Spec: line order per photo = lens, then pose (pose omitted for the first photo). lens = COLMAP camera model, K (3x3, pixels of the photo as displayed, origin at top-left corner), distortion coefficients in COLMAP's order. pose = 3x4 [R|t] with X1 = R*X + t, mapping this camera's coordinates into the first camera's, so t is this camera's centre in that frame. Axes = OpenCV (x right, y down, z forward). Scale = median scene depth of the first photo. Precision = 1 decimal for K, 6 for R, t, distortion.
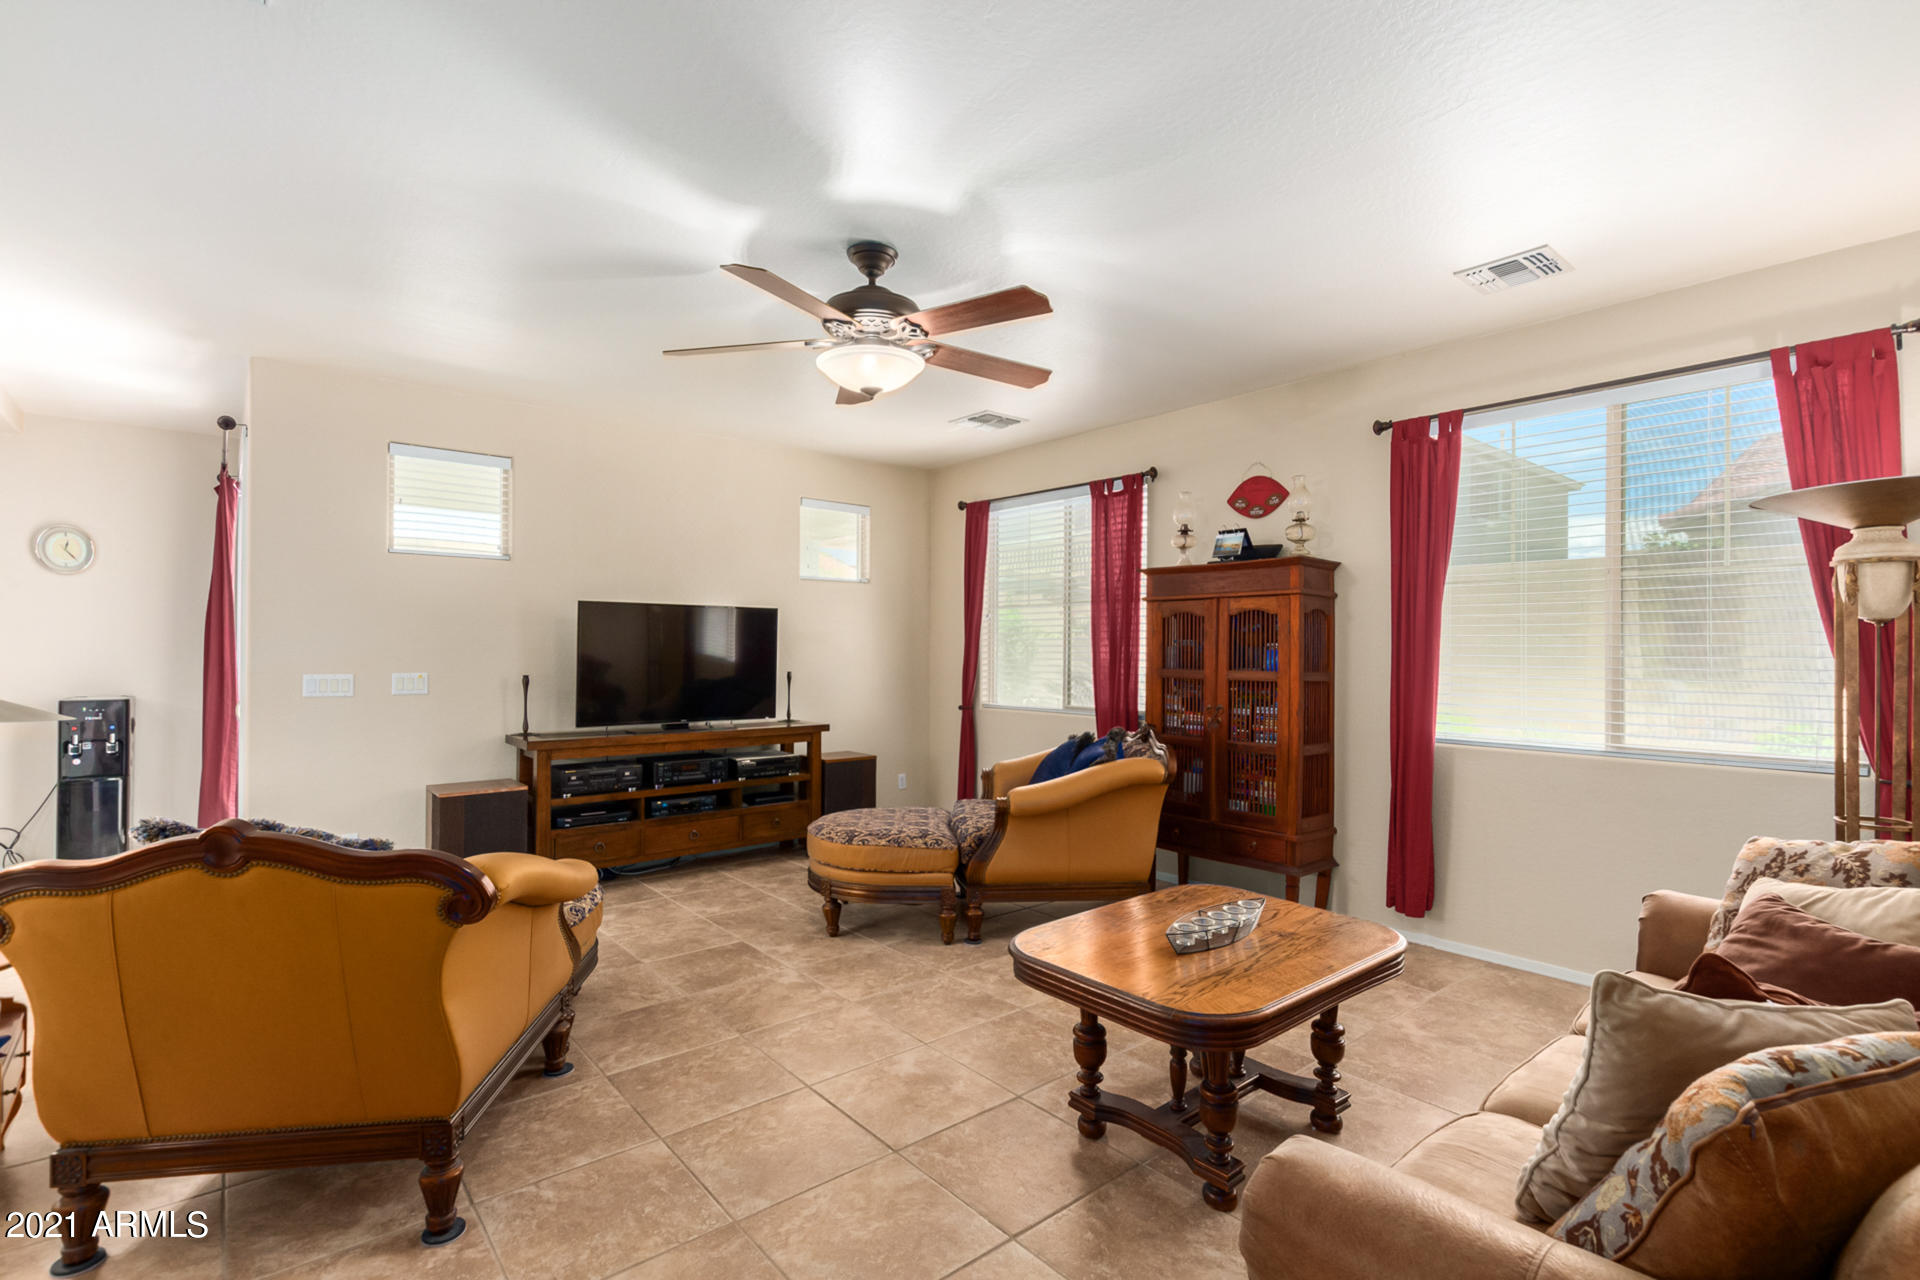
lens RADIAL K [[863.4, 0, 973.4], [0, 863.4, 646.0], [0, 0, 1]] dist [0.001409, -0.000429]
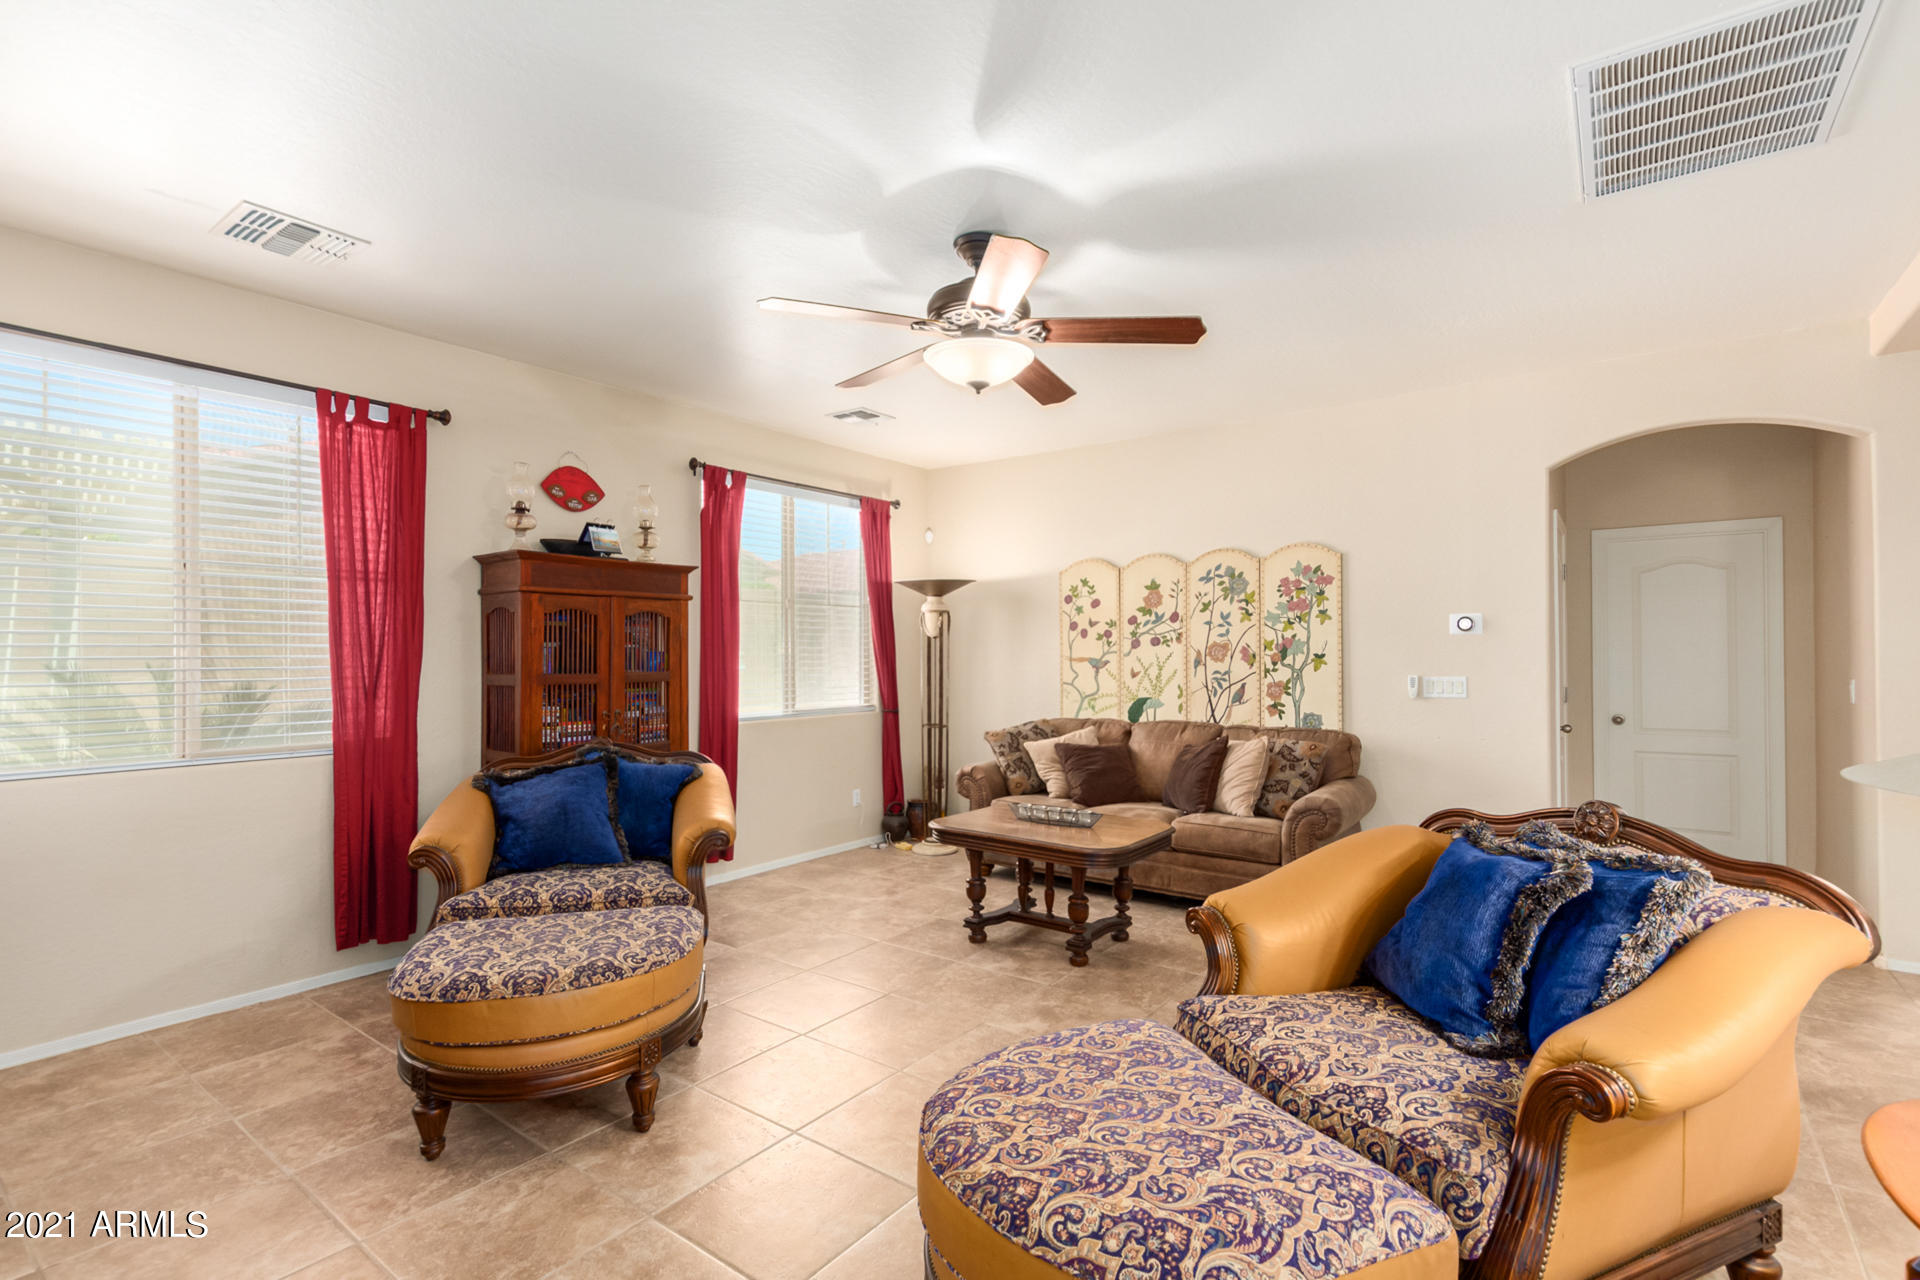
lens RADIAL K [[874.2, 0, 964.0], [0, 874.2, 647.5], [0, 0, 1]] dist [-0.001203, -0.001060]
pose [[-0.209365, 0.003129, 0.977833, -0.689987], [-0.000052, 0.999995, -0.003211, 0.003019], [-0.977838, -0.000724, -0.209364, 0.783418]]
